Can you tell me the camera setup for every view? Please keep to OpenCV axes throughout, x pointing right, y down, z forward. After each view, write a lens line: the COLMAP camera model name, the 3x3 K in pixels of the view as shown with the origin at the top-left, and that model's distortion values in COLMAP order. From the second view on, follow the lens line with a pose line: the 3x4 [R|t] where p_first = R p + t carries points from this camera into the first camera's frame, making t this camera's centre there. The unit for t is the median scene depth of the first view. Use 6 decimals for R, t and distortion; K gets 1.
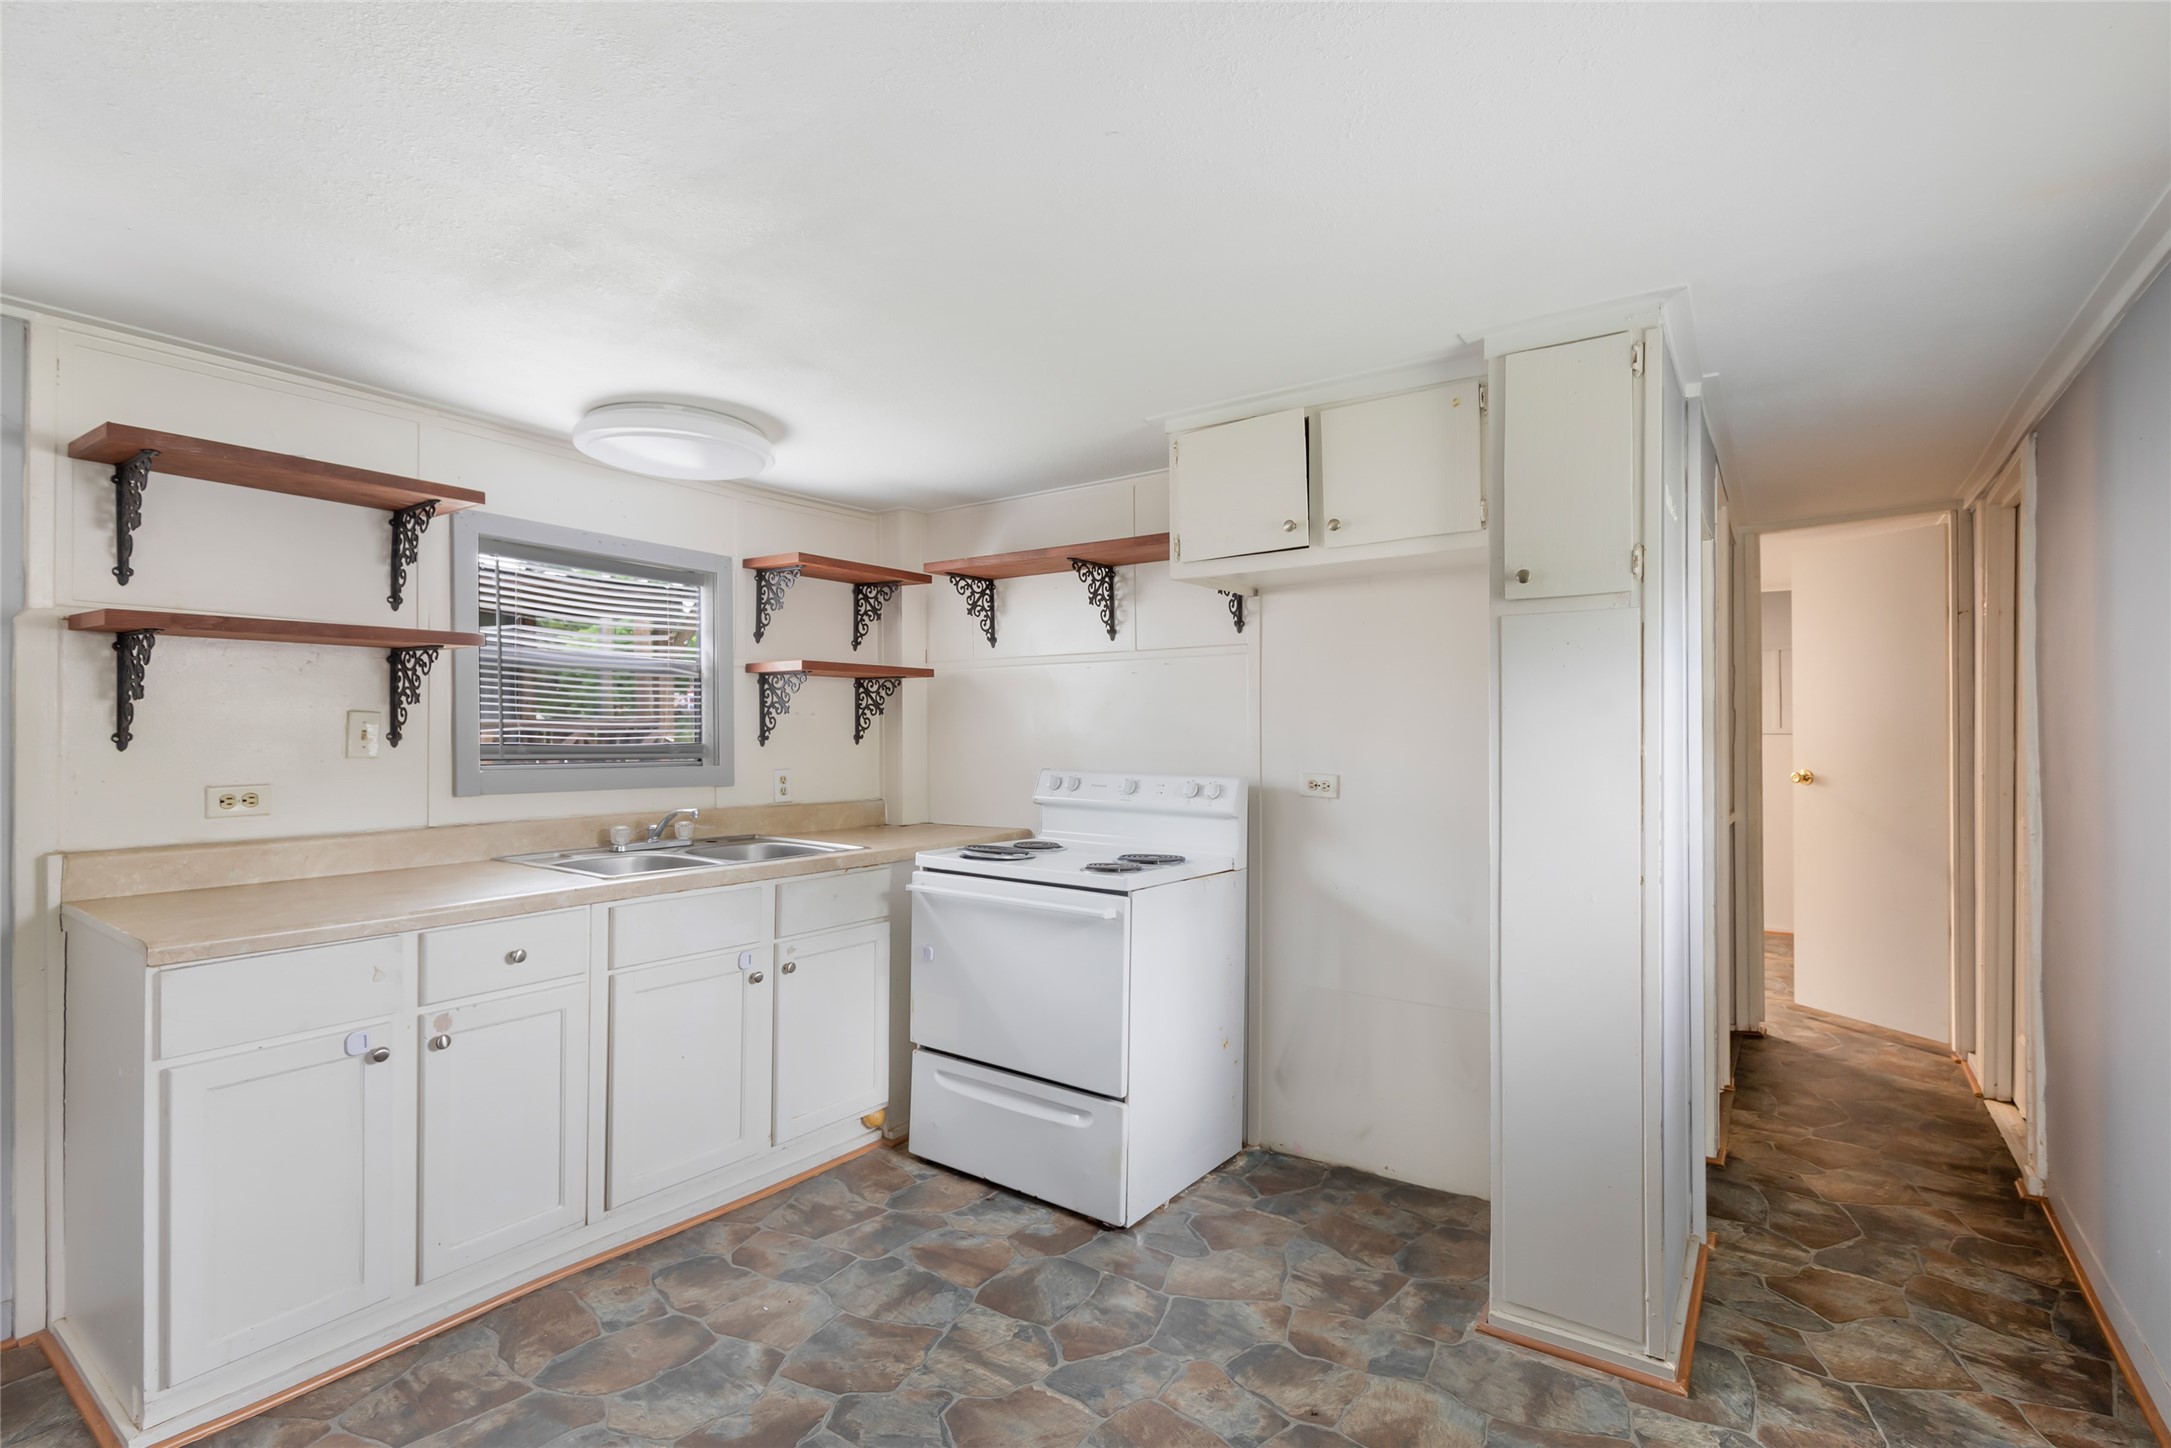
lens RADIAL K [[999.5, 0, 1089.3], [0, 999.5, 723.9], [0, 0, 1]] dist [0.001876, 0.000216]
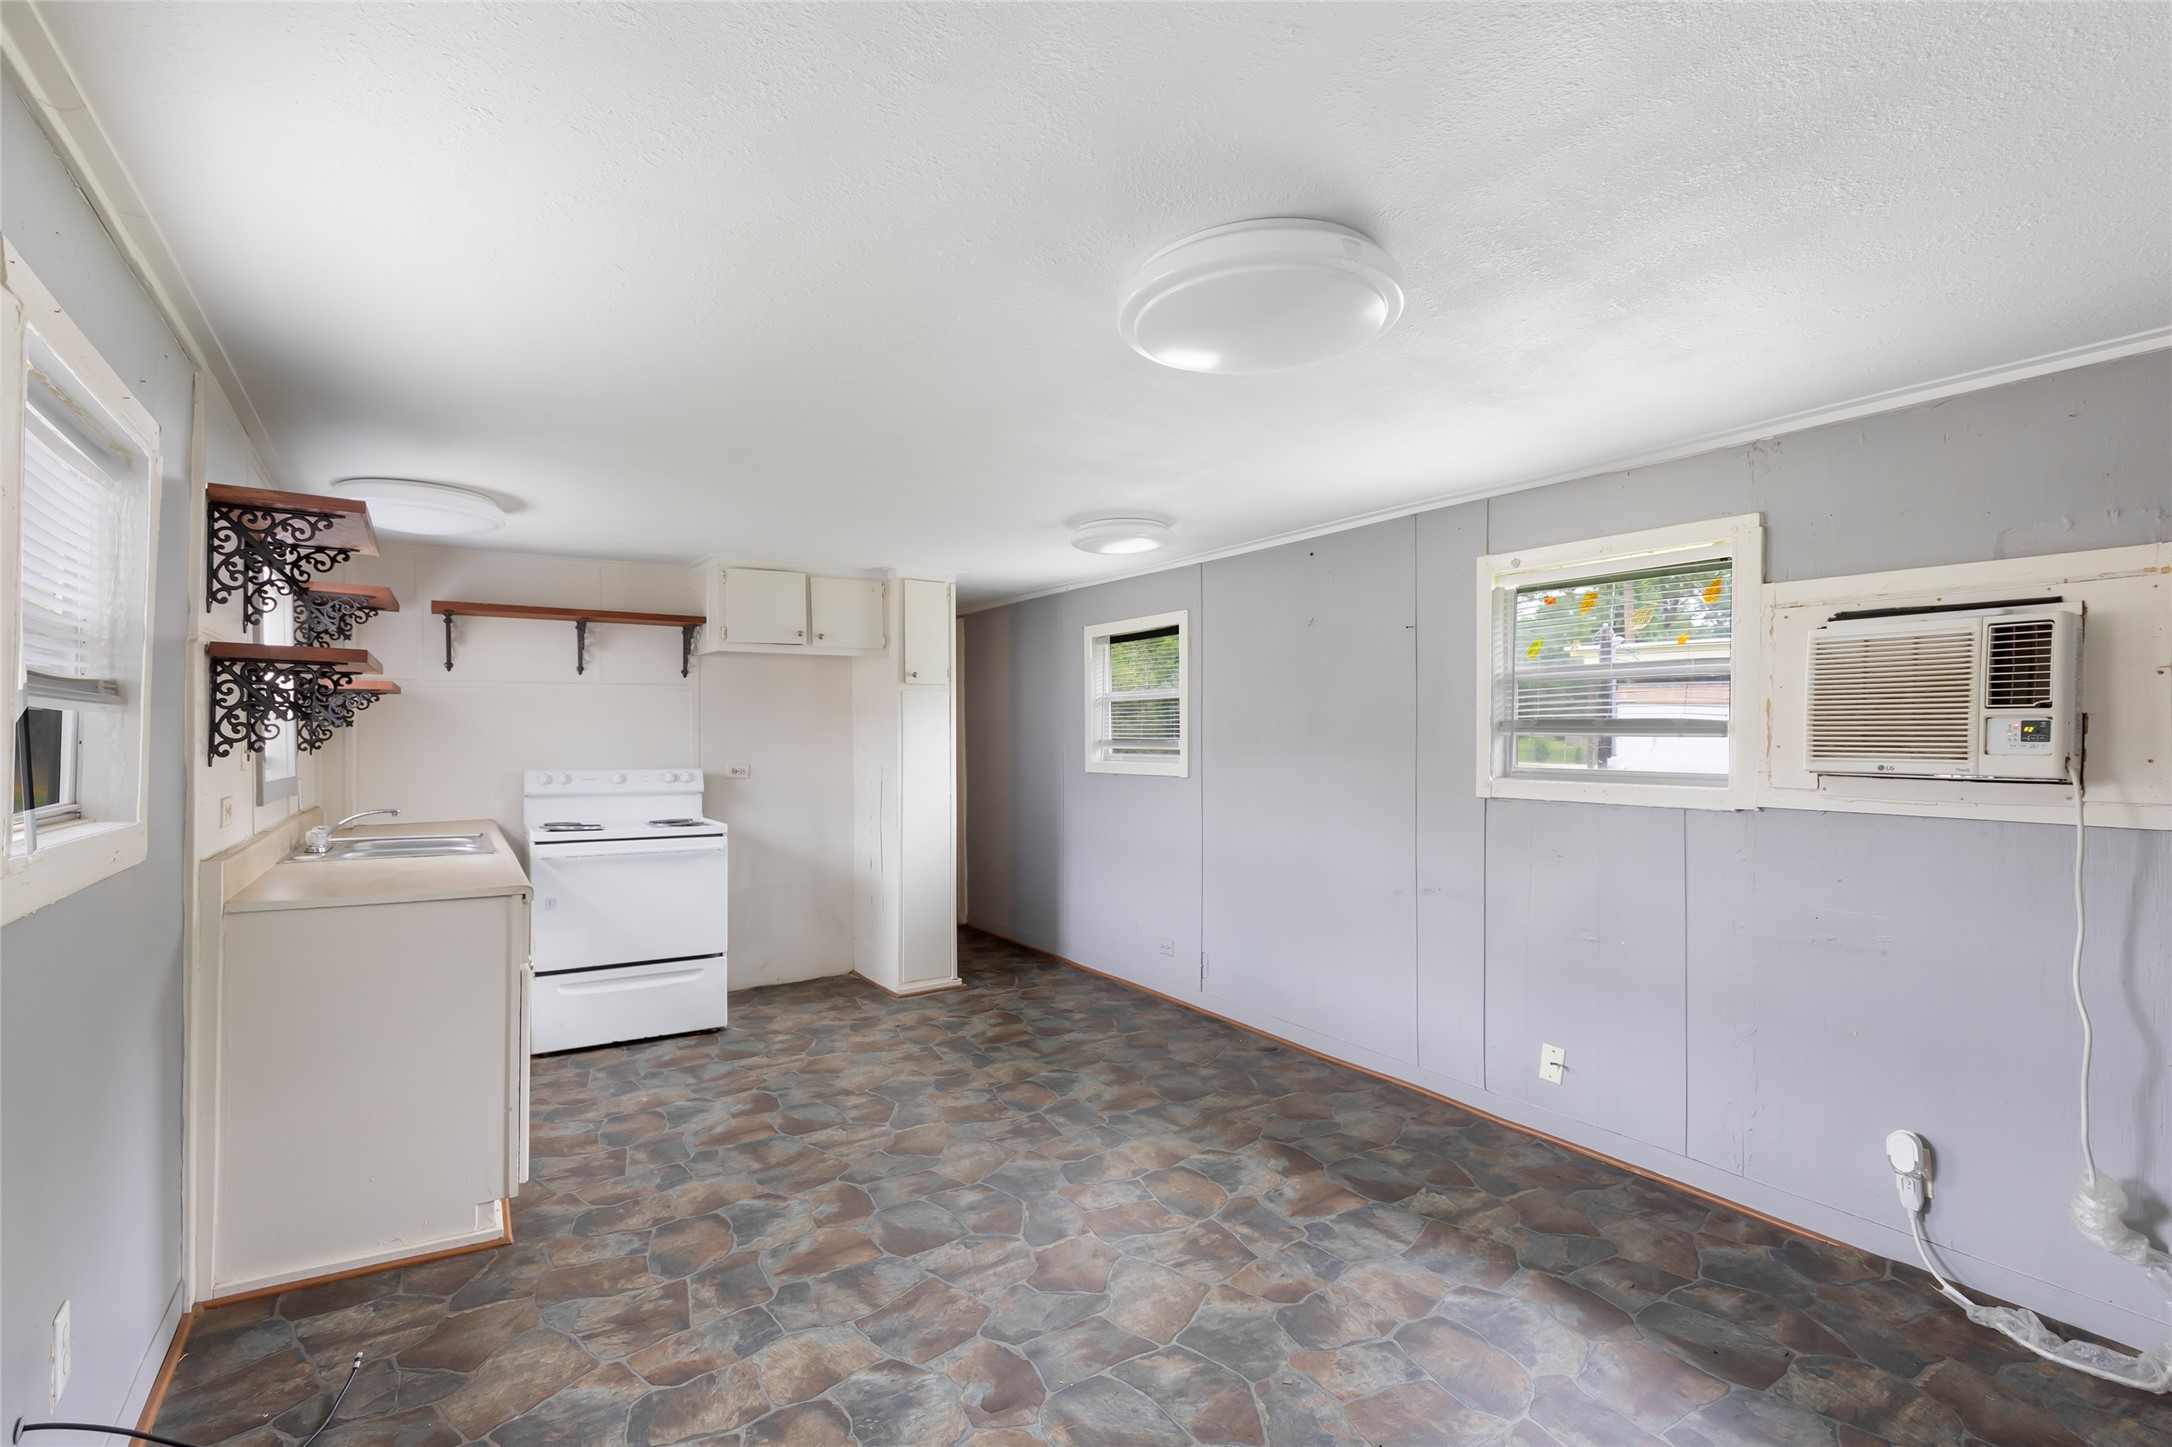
lens RADIAL K [[1000.0, 0, 1089.0], [0, 1000.0, 729.1], [0, 0, 1]] dist [0.001876, 0.000216]
pose [[0.376988, 0.000209, 0.926218, -1.404238], [-0.006703, 0.999974, 0.002503, -0.023292], [-0.926194, -0.007152, 0.376980, -0.249021]]
